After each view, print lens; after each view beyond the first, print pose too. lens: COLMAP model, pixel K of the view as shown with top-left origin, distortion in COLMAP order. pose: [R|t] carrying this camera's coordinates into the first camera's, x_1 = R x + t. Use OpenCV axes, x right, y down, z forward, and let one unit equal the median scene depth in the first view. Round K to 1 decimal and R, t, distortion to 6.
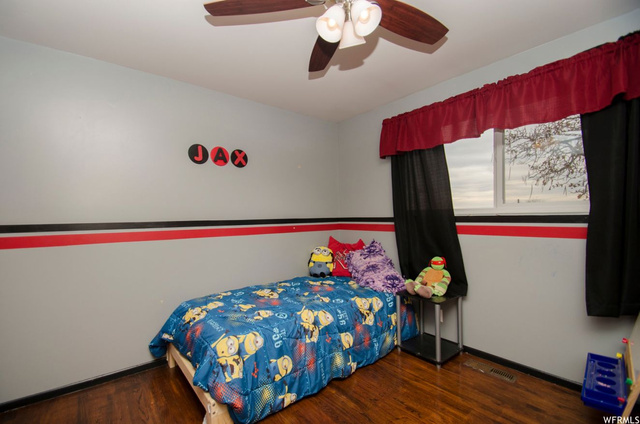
lens RADIAL K [[269.4, 0, 320.0], [0, 269.4, 212.0], [0, 0, 1]] dist [-0.000584, -0.000144]
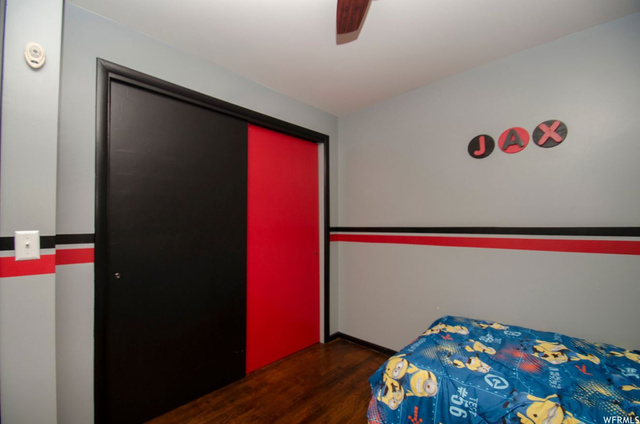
lens RADIAL K [[286.2, 0, 319.2], [0, 286.2, 218.8], [0, 0, 1]] dist [-0.000861, -0.000320]
pose [[0.114345, -0.011499, -0.993375, 0.383383], [0.020132, 0.999754, -0.009255, 0.003983], [0.993237, -0.018940, 0.114548, 0.424909]]
